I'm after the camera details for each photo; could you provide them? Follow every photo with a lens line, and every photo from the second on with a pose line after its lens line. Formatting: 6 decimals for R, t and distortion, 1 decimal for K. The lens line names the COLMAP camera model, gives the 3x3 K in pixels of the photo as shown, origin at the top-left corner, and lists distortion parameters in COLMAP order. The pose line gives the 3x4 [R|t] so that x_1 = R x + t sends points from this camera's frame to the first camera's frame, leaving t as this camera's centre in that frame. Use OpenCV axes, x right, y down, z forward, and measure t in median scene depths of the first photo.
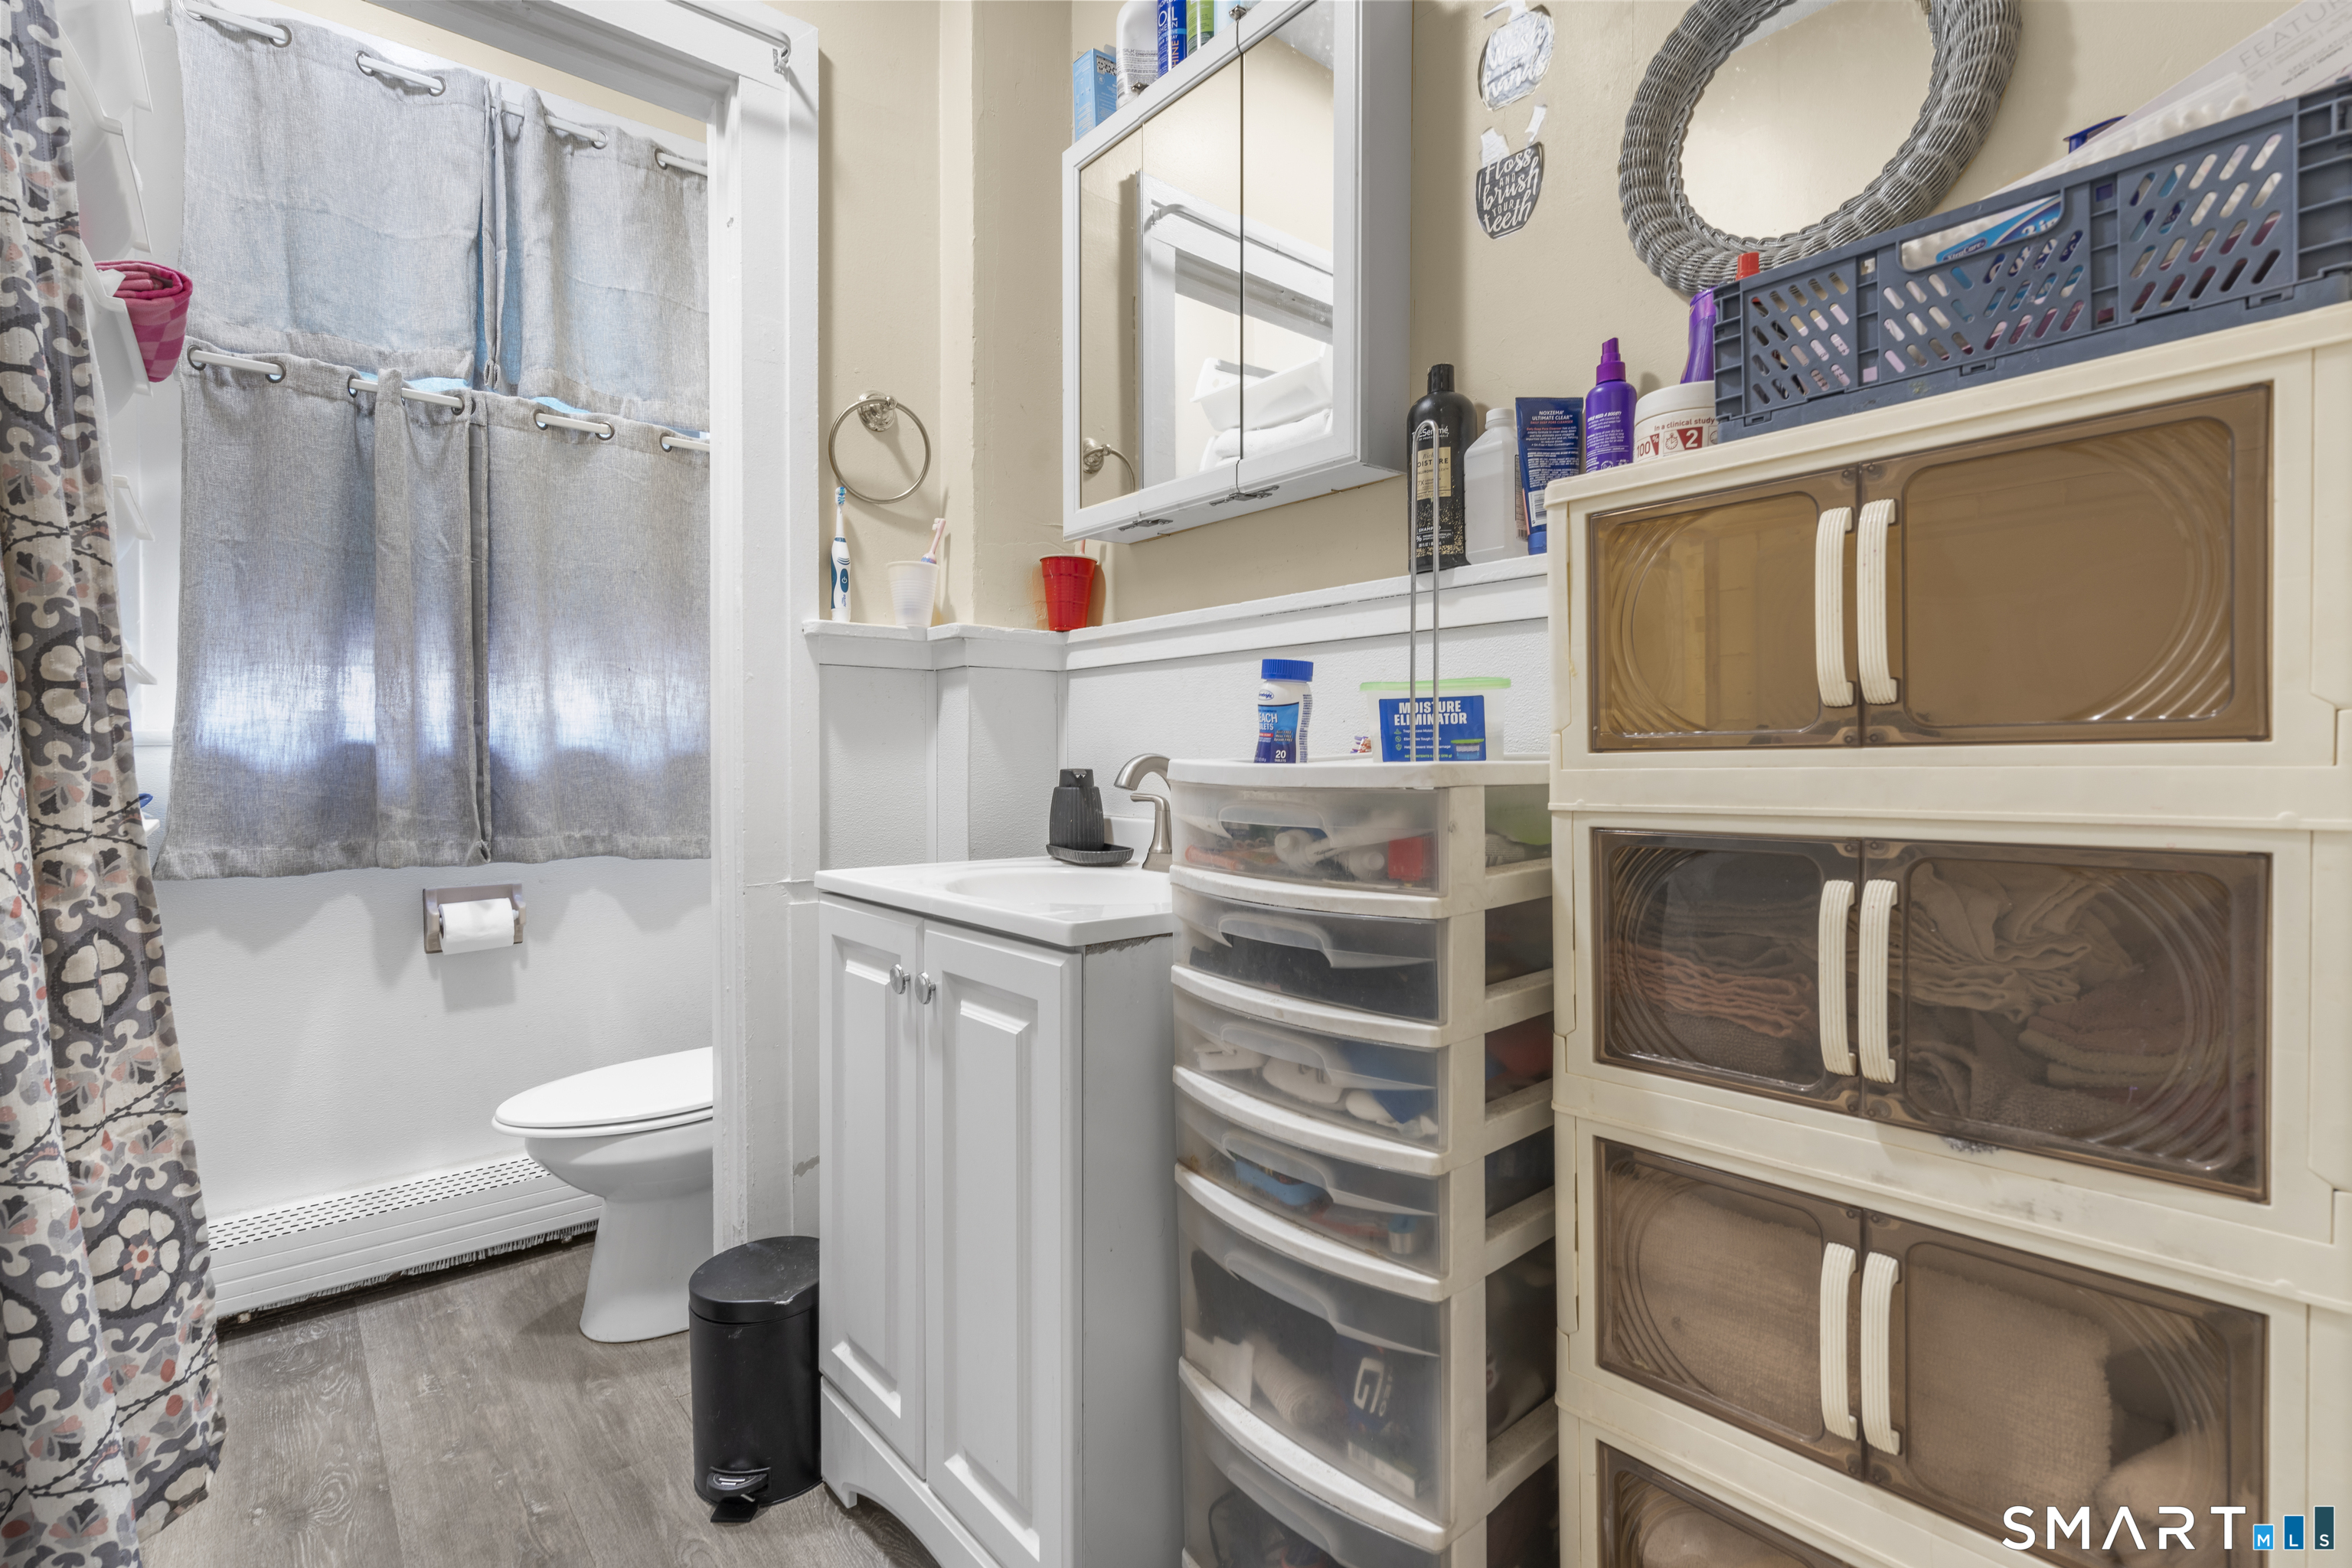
lens RADIAL K [[1065.1, 0, 1176.0], [0, 1065.1, 784.0], [0, 0, 1]] dist [-0.019793, 0.007160]
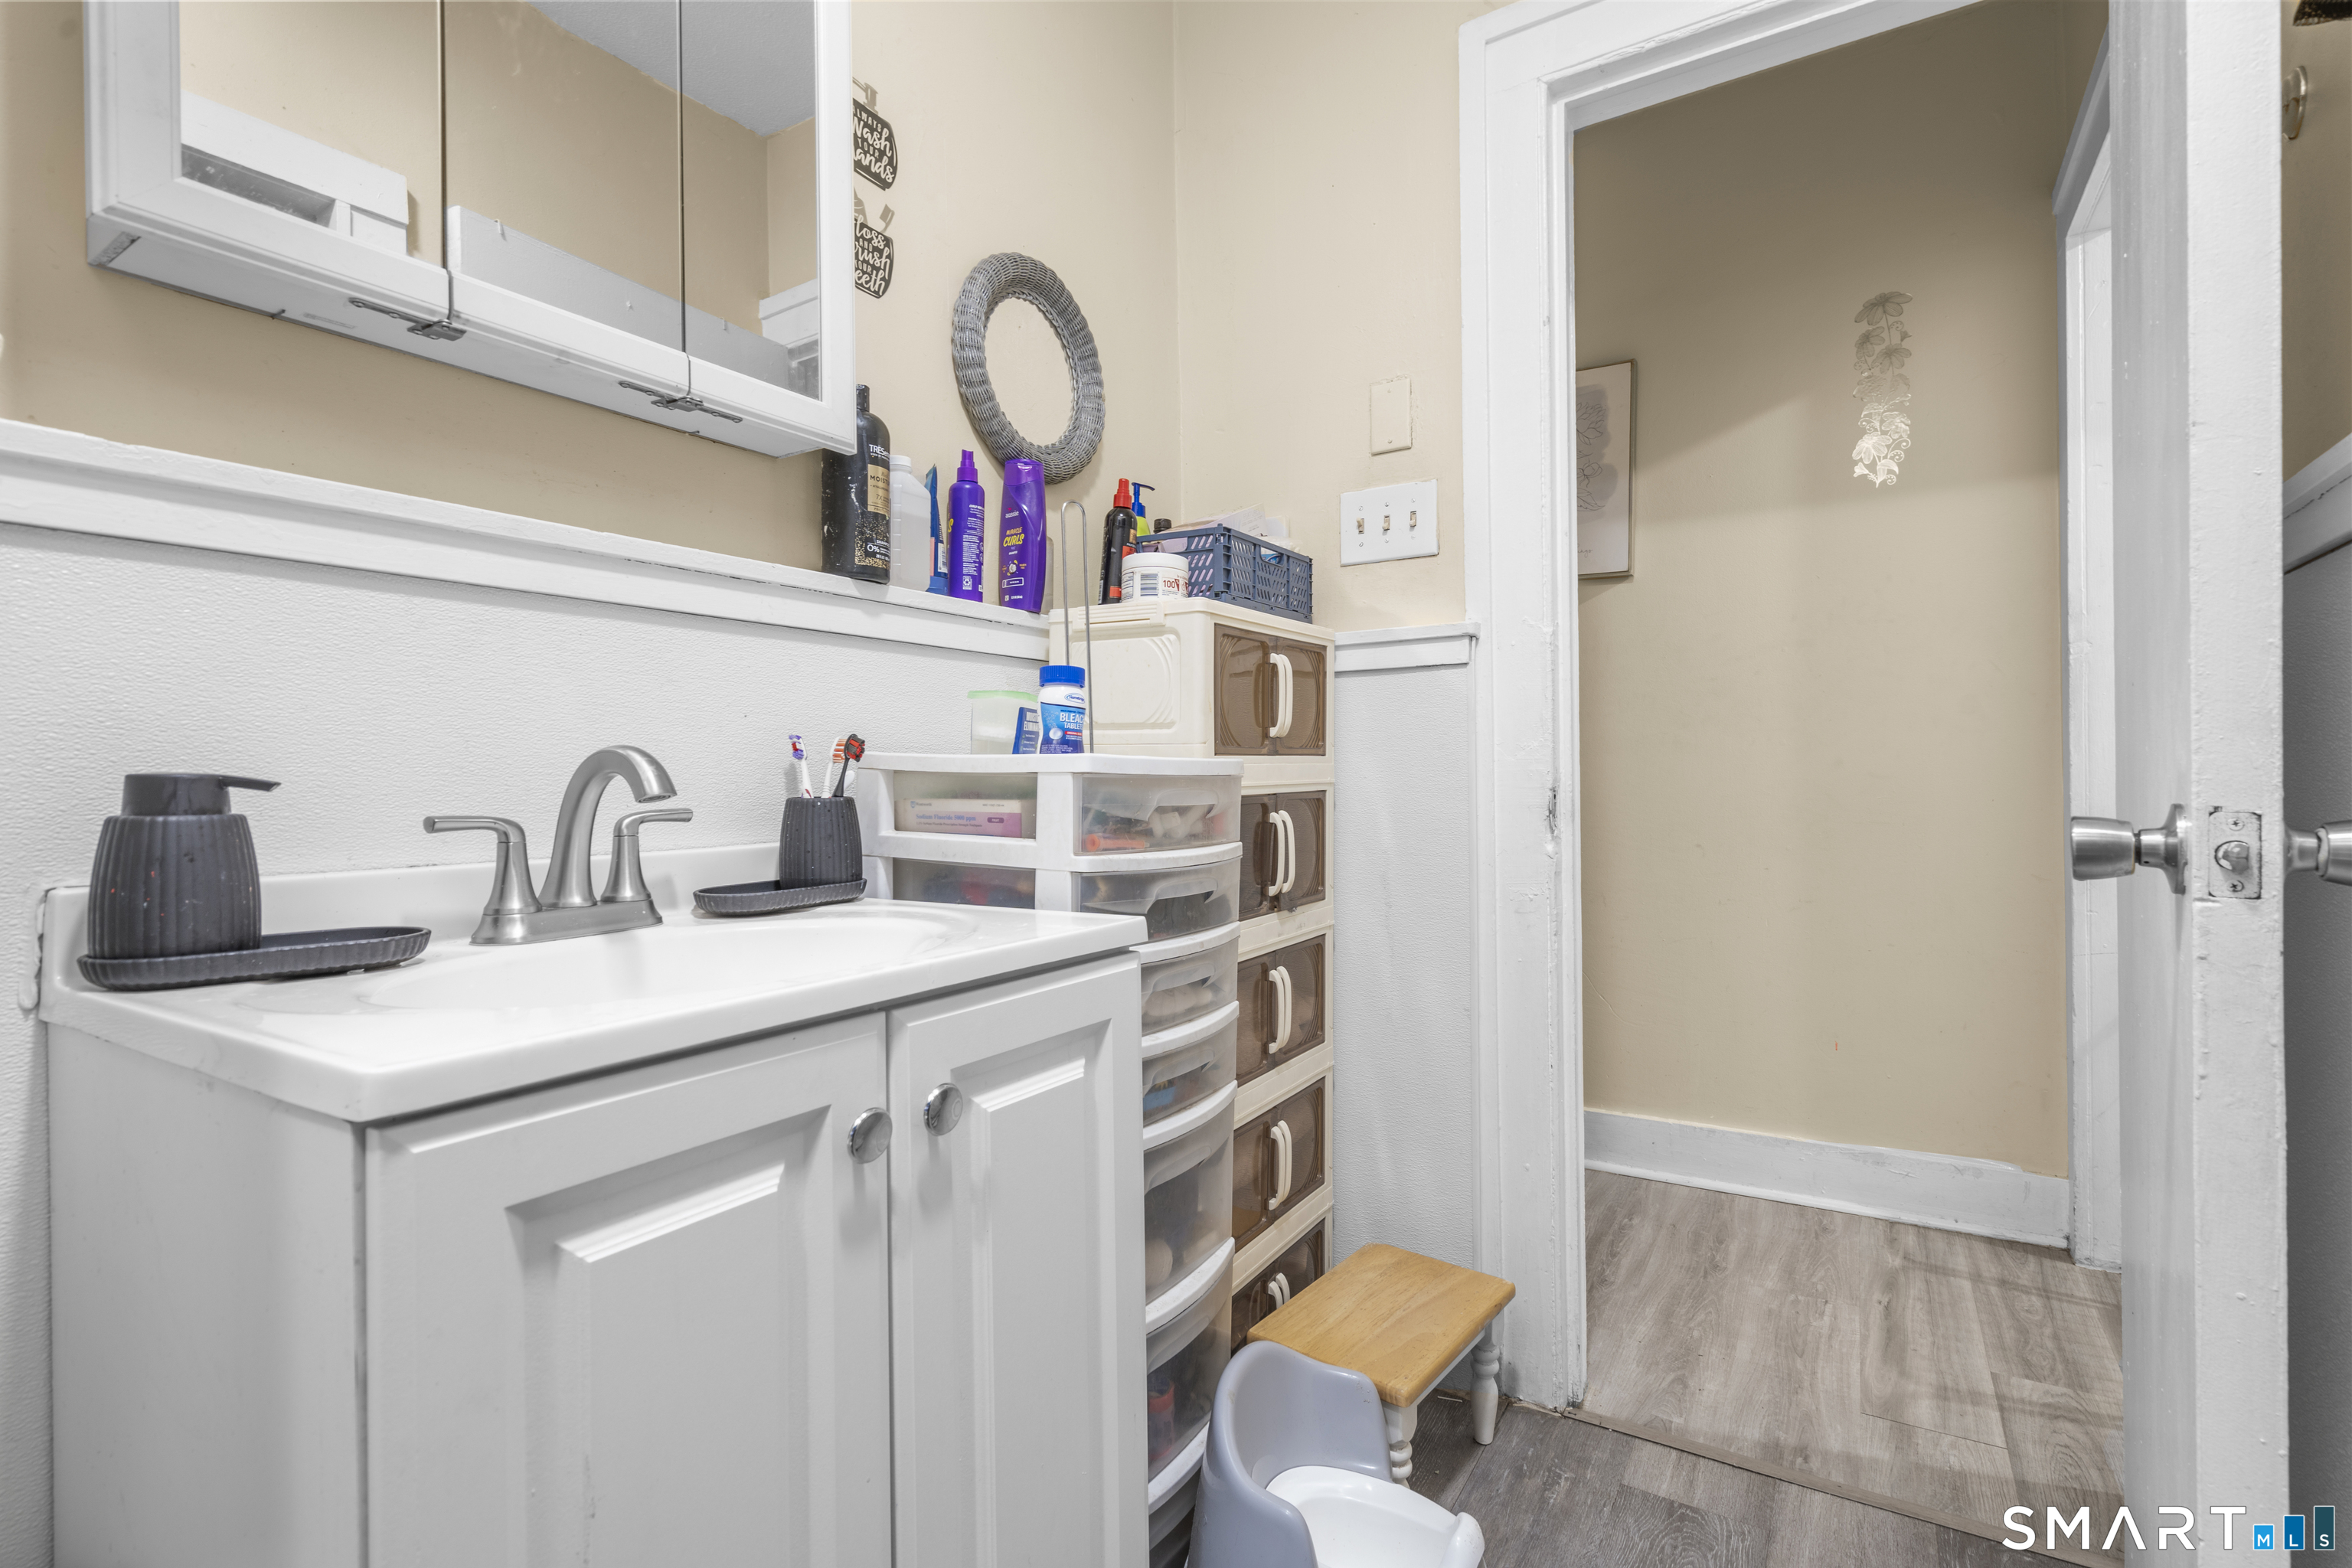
lens RADIAL K [[1065.1, 0, 1176.0], [0, 1065.1, 784.0], [0, 0, 1]] dist [-0.019793, 0.007160]
pose [[-0.280842, 0.000312, 0.959754, -0.881801], [0.041500, 0.999069, 0.011819, 0.003442], [-0.958856, 0.043149, -0.280594, 1.046656]]
